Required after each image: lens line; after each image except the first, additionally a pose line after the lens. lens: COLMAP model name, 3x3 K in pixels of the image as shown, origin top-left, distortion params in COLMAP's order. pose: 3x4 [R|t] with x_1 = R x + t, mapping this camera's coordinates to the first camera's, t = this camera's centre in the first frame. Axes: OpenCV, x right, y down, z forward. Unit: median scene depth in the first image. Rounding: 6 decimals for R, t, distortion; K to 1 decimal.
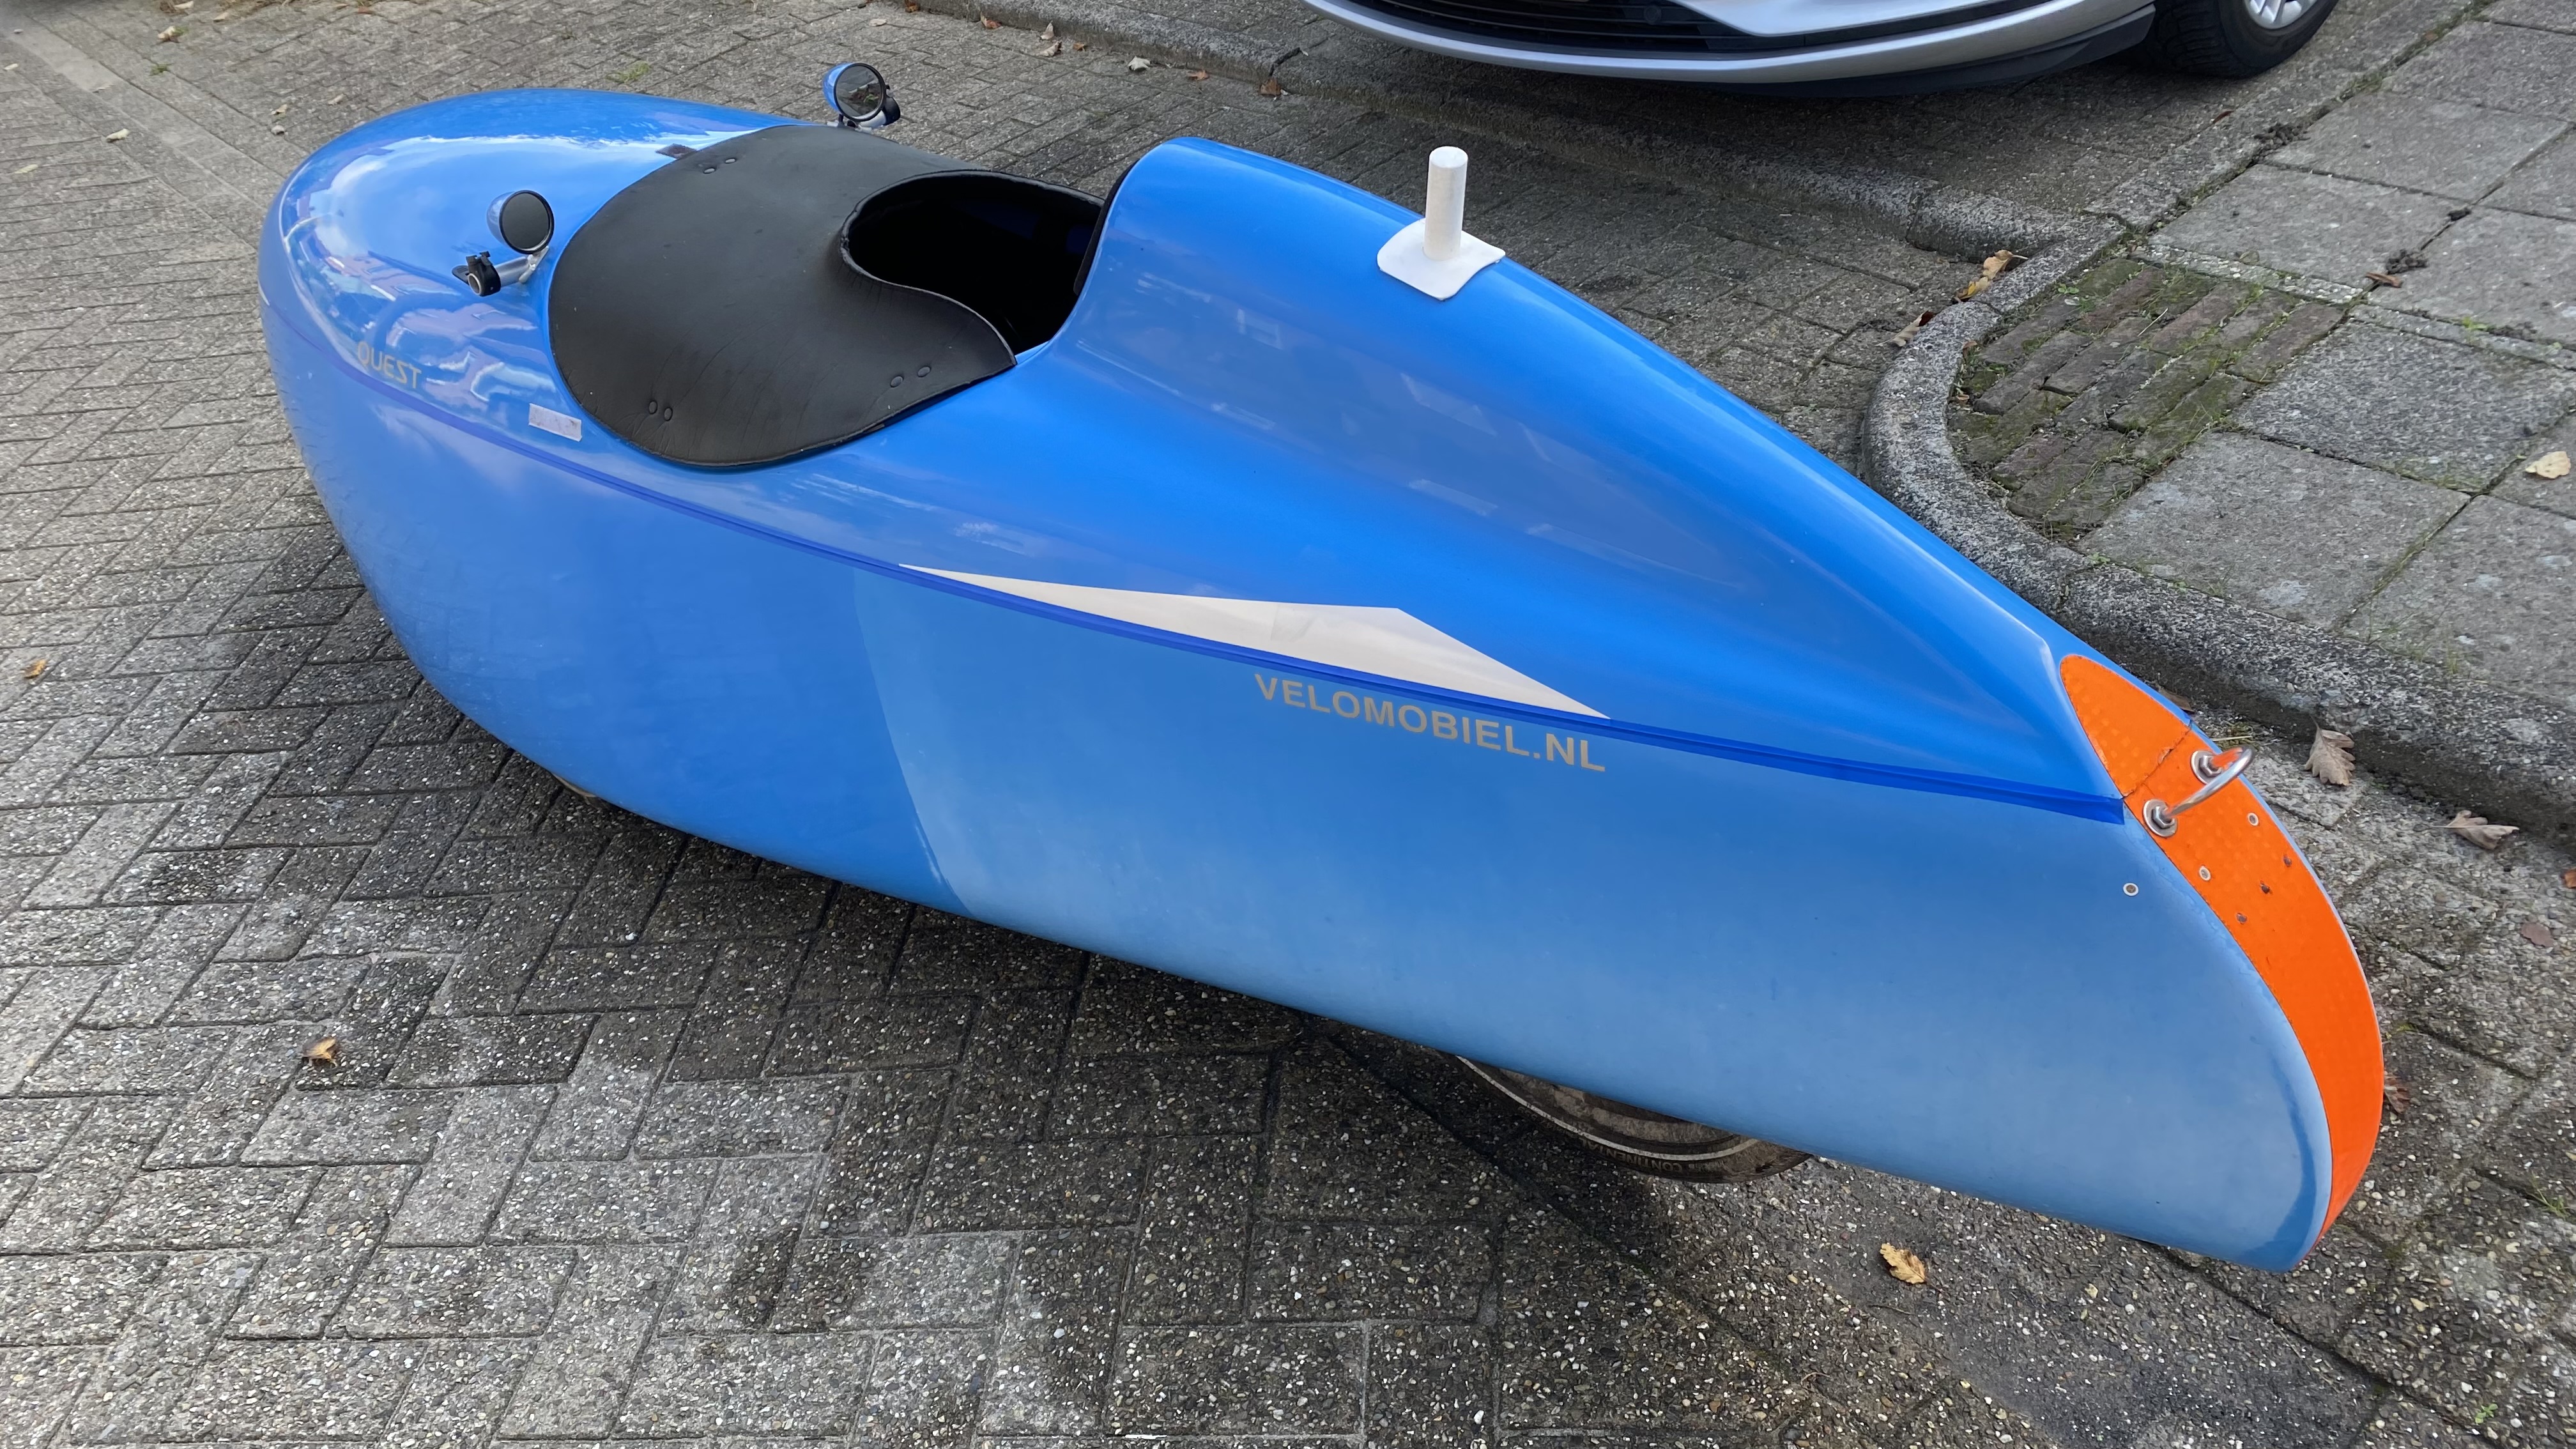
lens RADIAL K [[1969.9, 0, 1261.4], [0, 1969.9, 703.6], [0, 0, 1]] dist [0.023250, -0.015162]
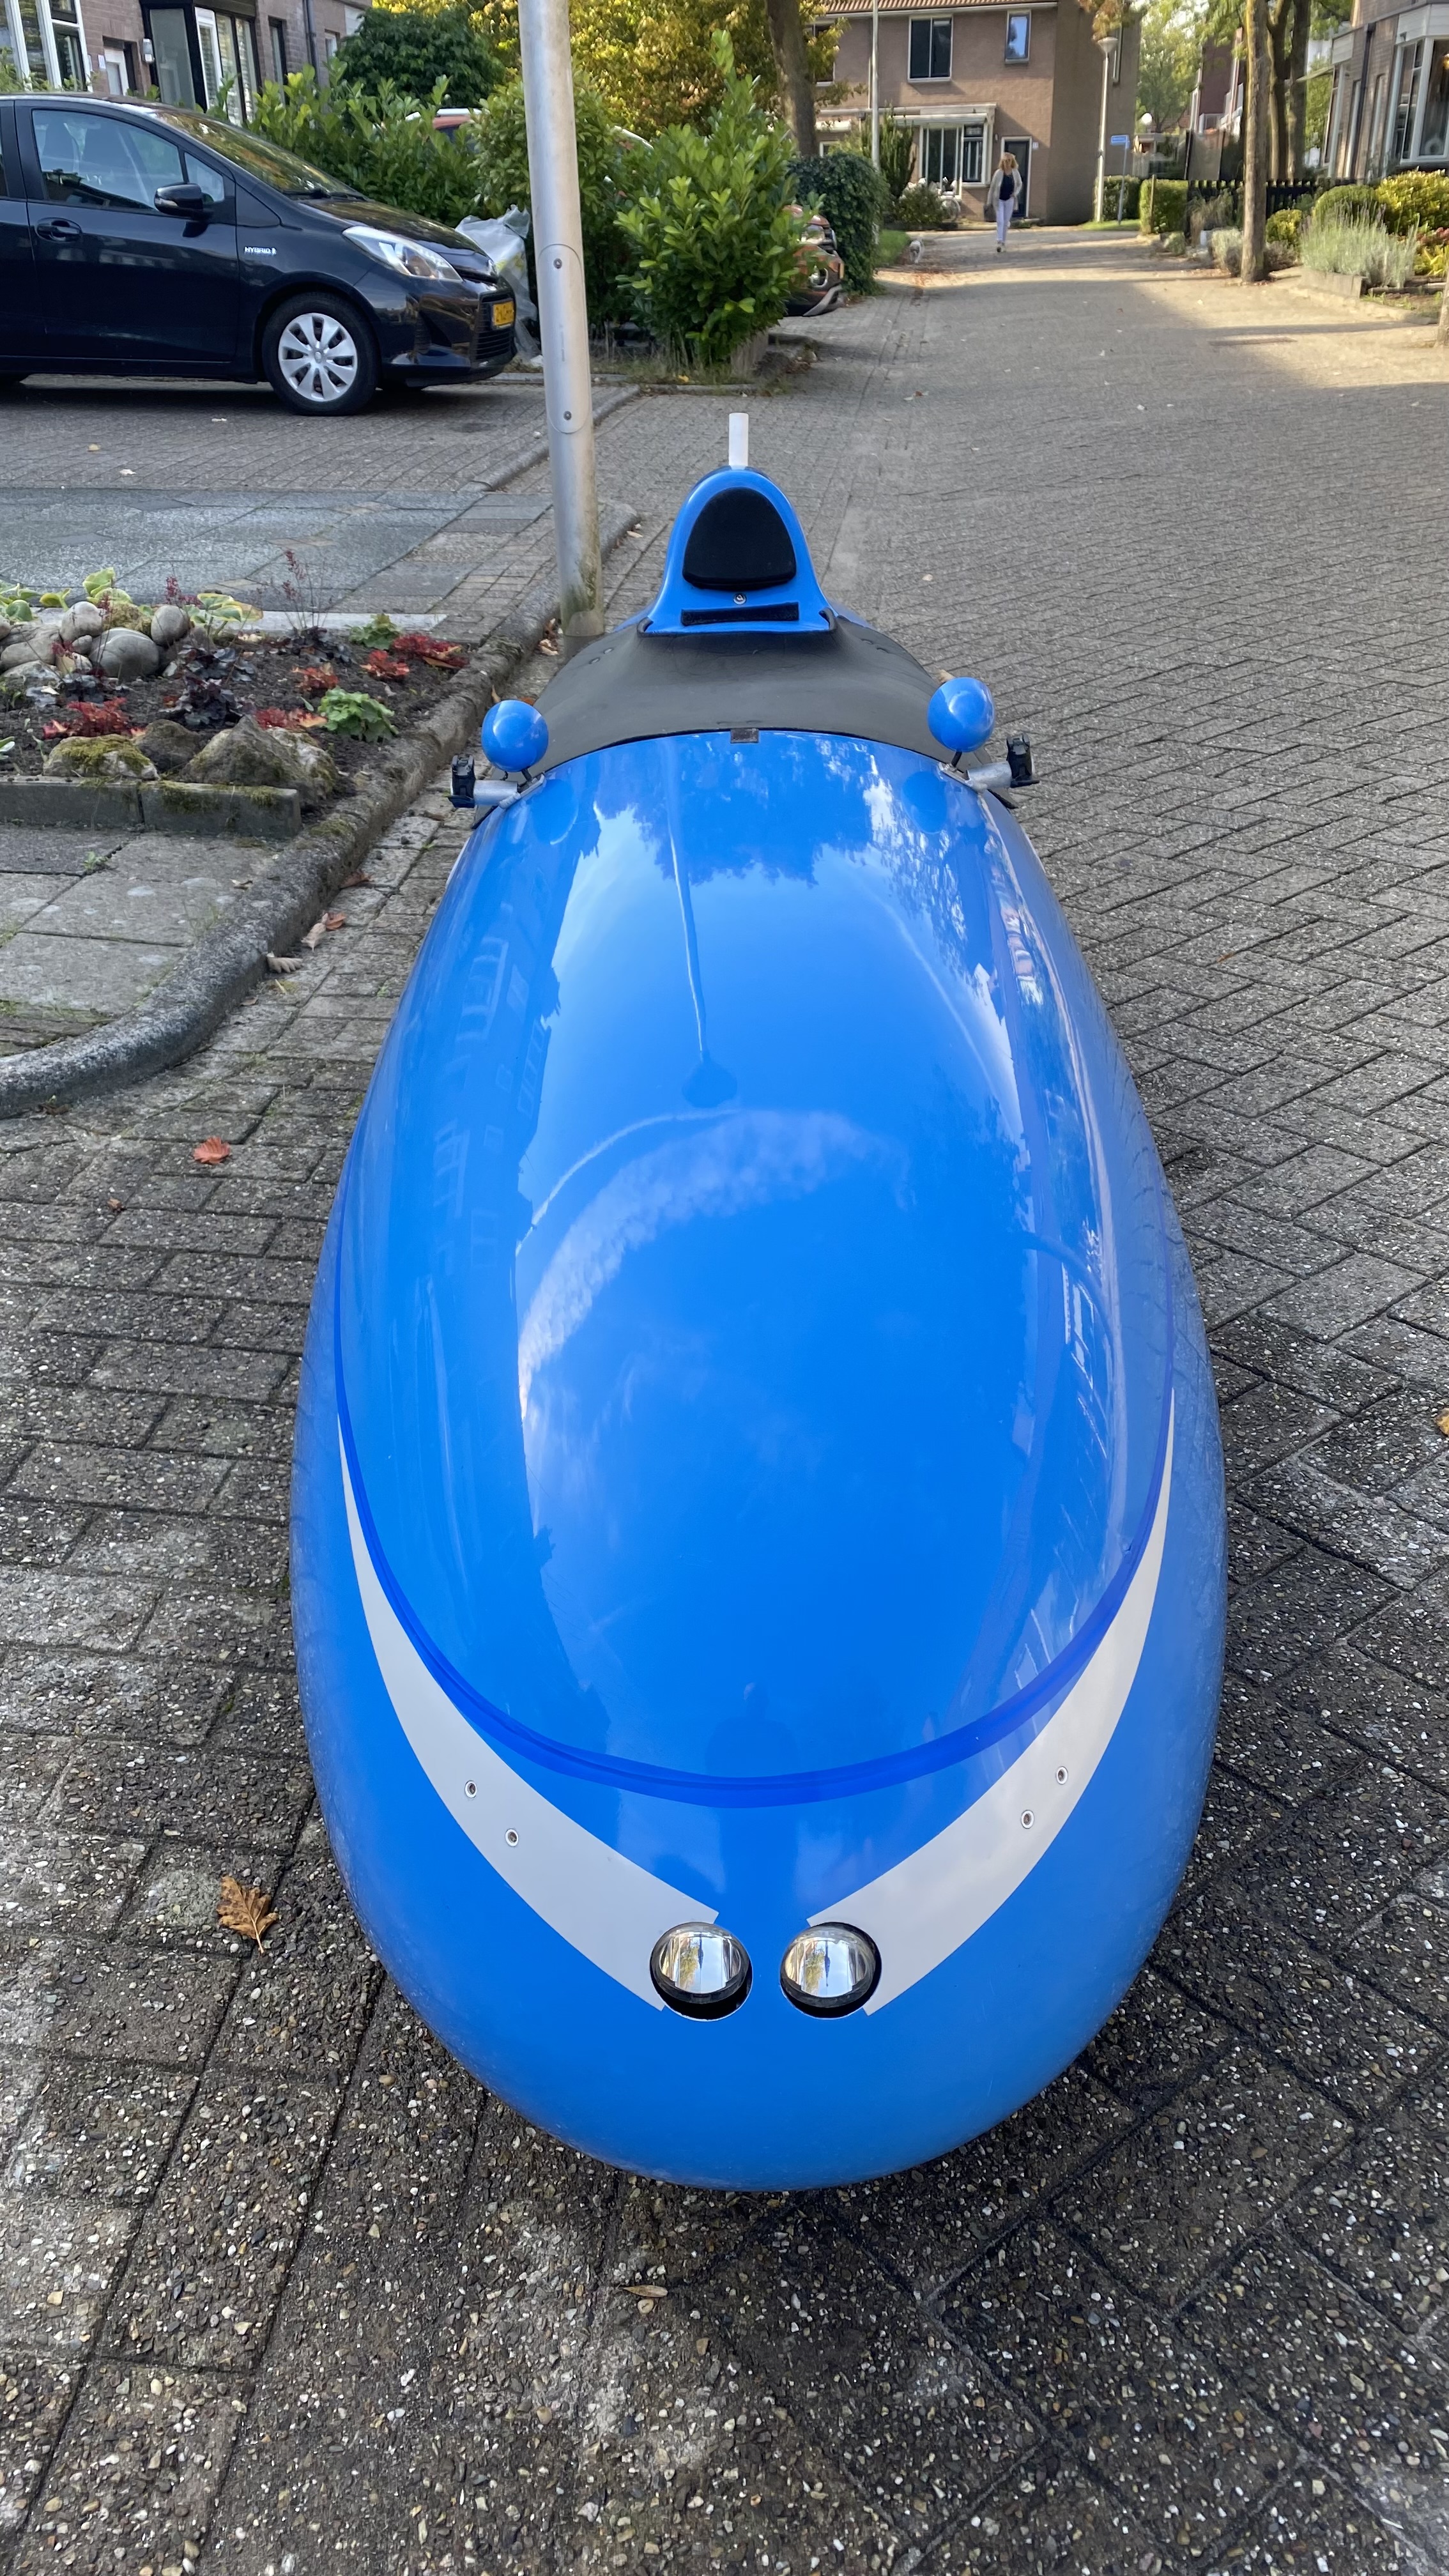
lens RADIAL K [[1969.9, 0, 717.5], [0, 1969.9, 1289.0], [0, 0, 1]] dist [0.023250, -0.015162]
pose [[-0.686050, -0.188660, 0.702668, -1.019109], [0.526991, 0.537010, 0.658711, -0.784186], [-0.501613, 0.822209, -0.268994, 1.577196]]
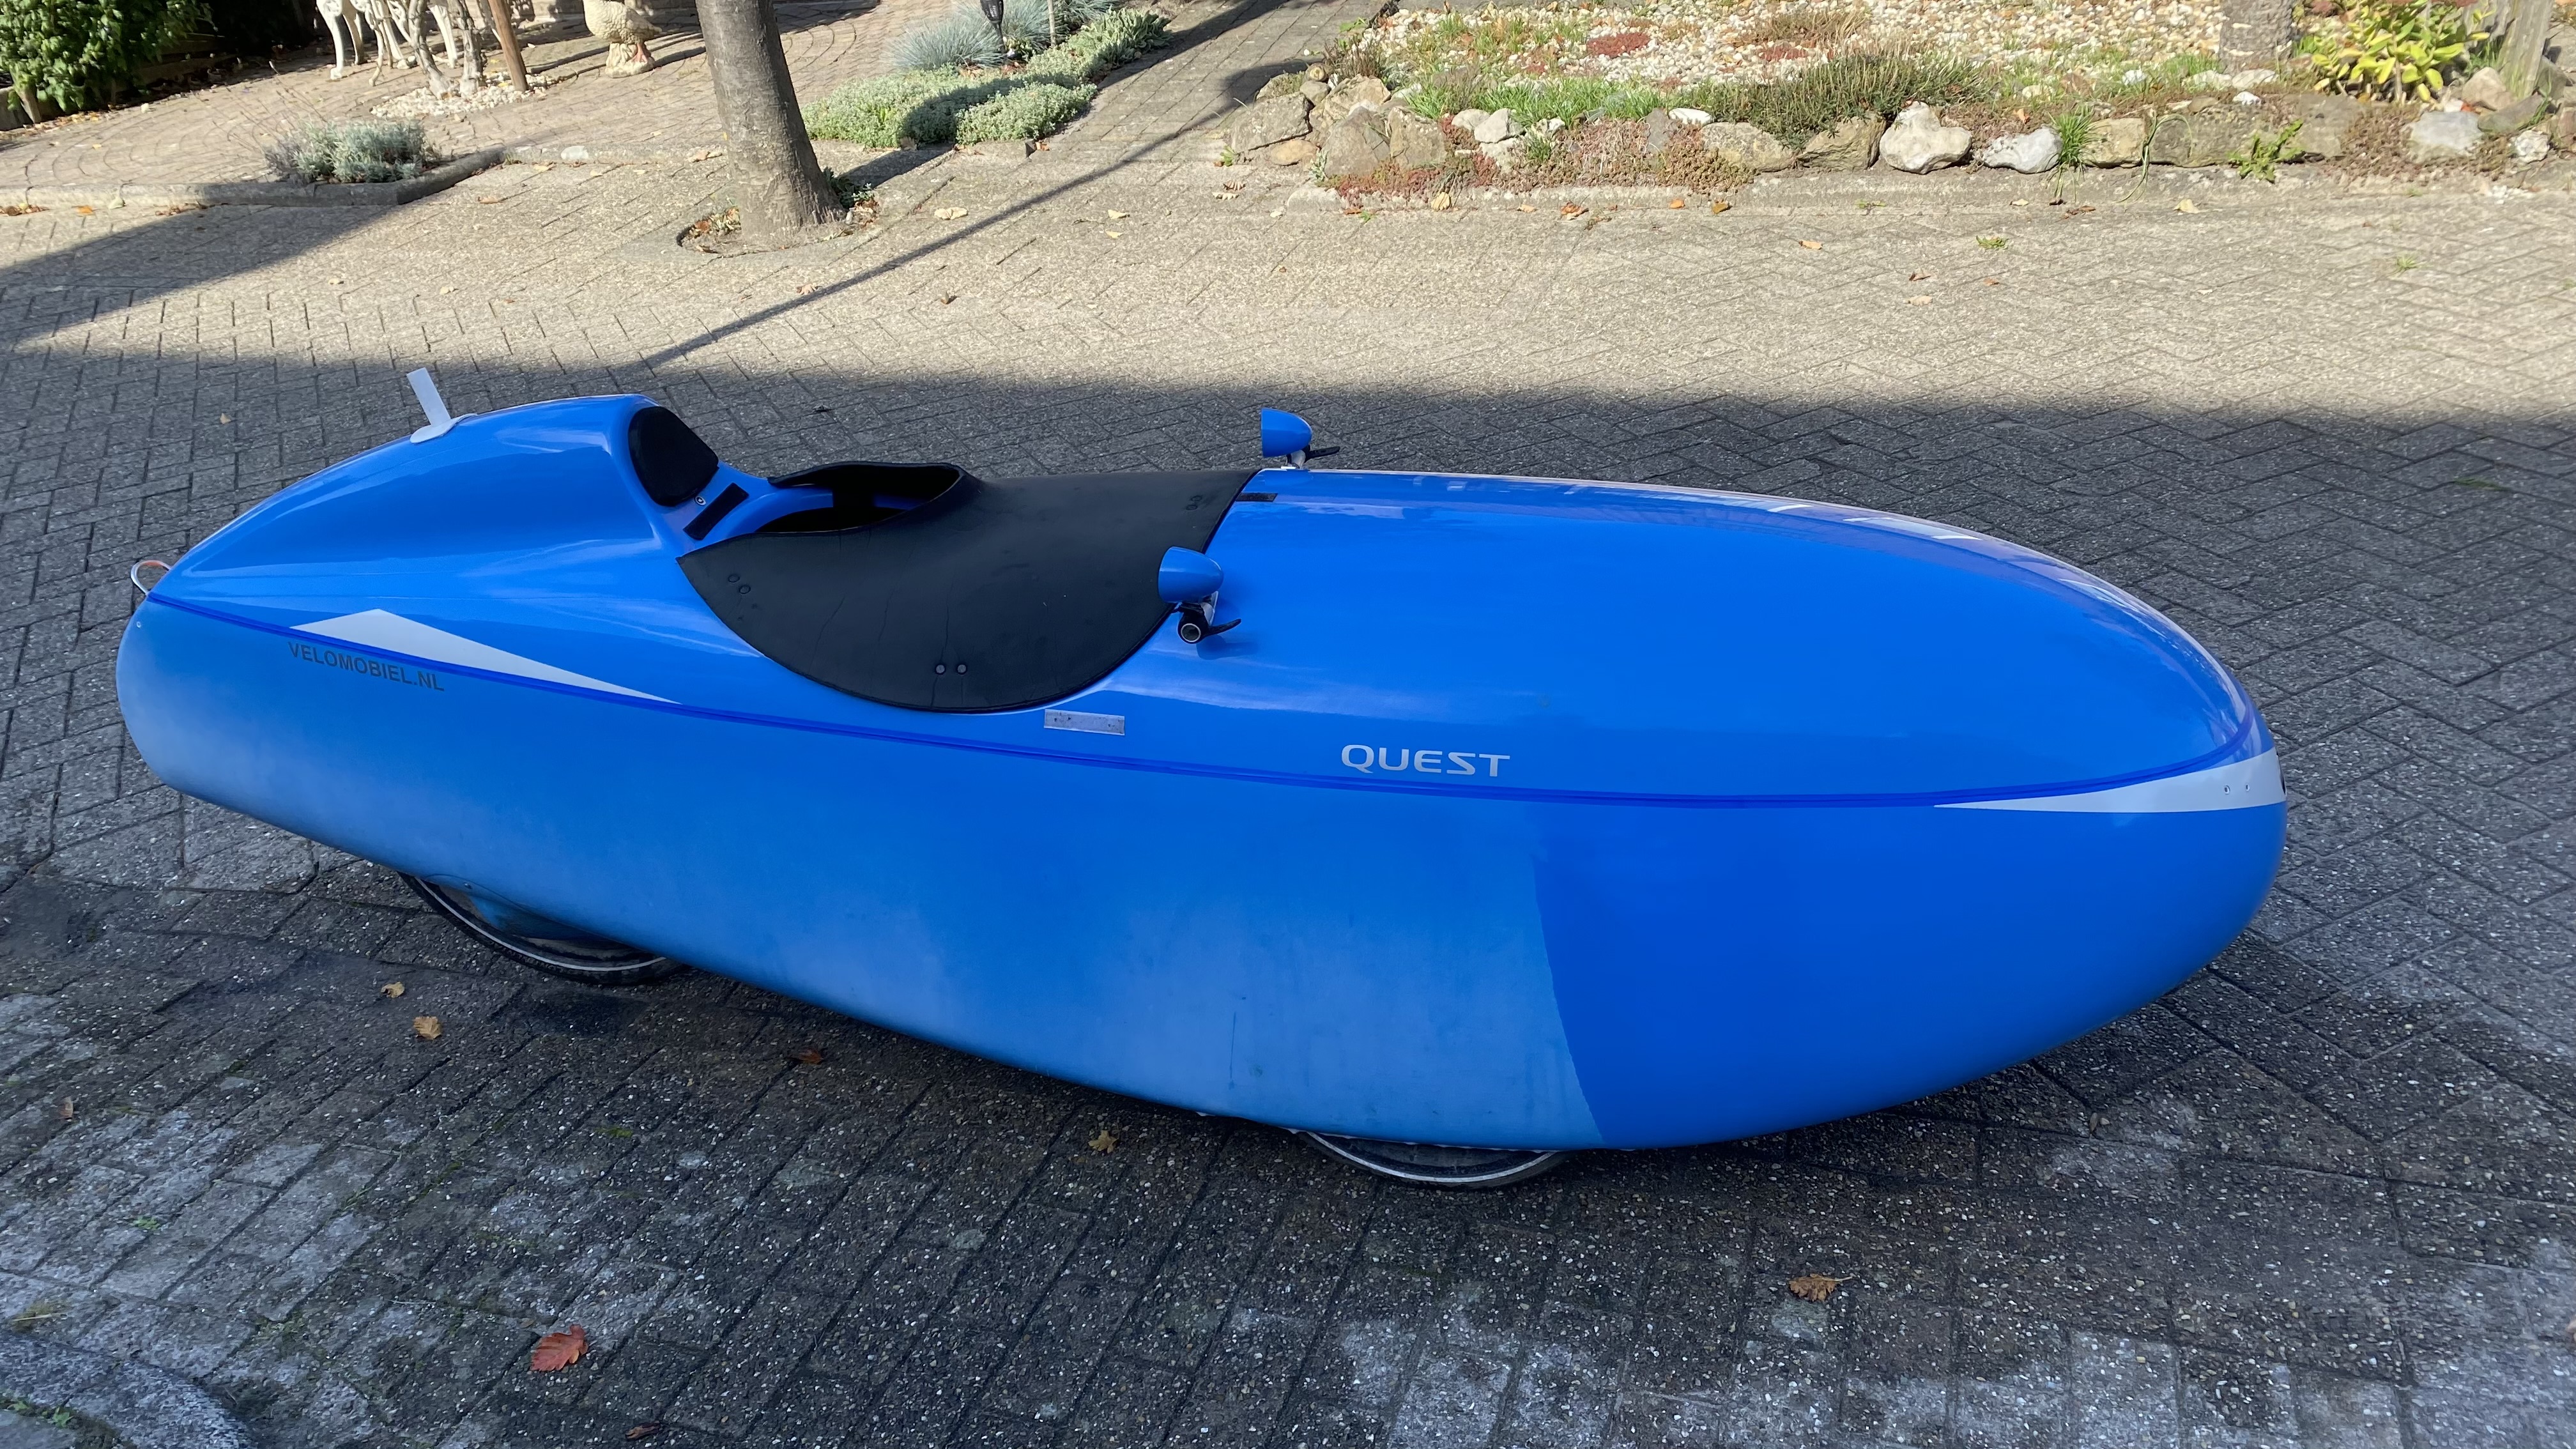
lens RADIAL K [[1969.9, 0, 1263.2], [0, 1969.9, 695.4], [0, 0, 1]] dist [0.023250, -0.015162]
pose [[-0.831517, 0.445424, -0.331929, 0.127611], [-0.106603, 0.458475, 0.882290, -1.332431], [0.545174, 0.769024, -0.333746, 1.612488]]
